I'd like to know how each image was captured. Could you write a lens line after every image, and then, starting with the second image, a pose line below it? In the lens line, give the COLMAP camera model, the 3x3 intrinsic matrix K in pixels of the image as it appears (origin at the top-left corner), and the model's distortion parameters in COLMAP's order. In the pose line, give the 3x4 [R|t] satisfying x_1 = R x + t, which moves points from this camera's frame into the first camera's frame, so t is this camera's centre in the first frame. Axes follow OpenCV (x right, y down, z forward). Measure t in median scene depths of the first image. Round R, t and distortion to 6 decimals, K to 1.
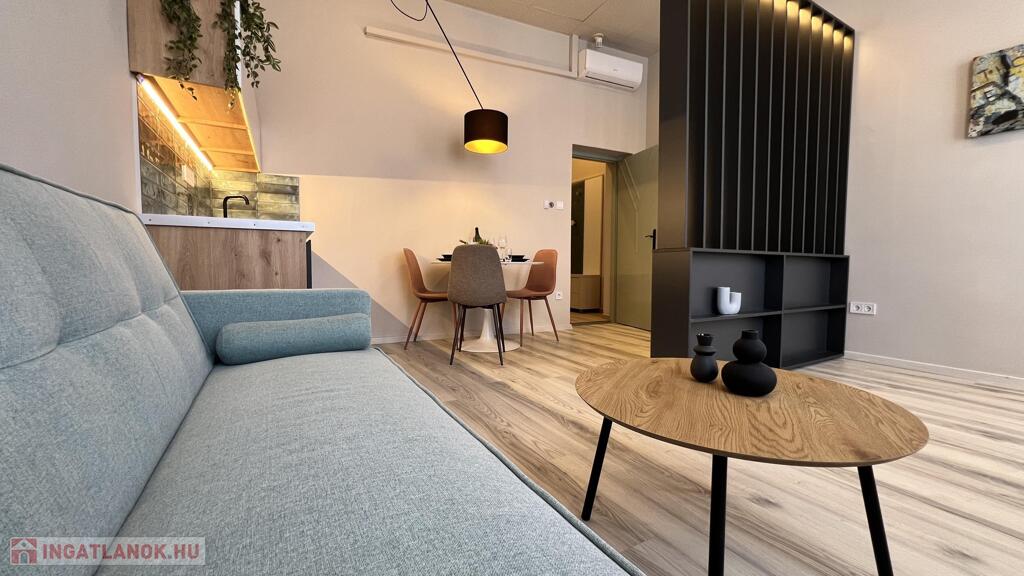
lens RADIAL K [[410.4, 0, 506.8], [0, 410.4, 285.0], [0, 0, 1]] dist [-0.000847, -0.000008]
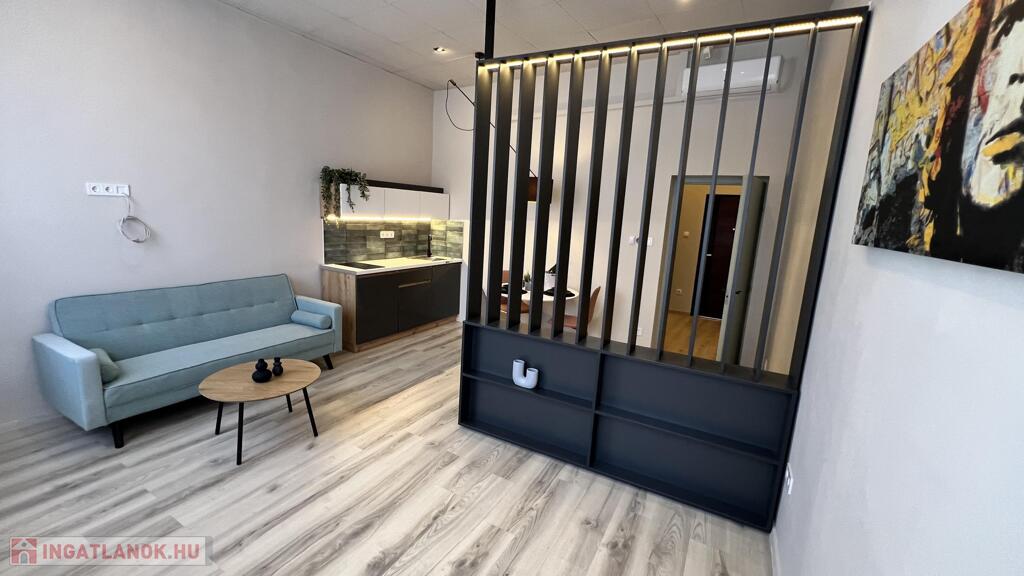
lens RADIAL K [[410.4, 0, 514.0], [0, 410.4, 286.5], [0, 0, 1]] dist [-0.000847, -0.000008]
pose [[0.546579, 0.184552, -0.816818, 1.078760], [-0.114256, 0.982727, 0.145582, -0.283973], [0.829576, 0.013754, 0.558224, 0.243784]]
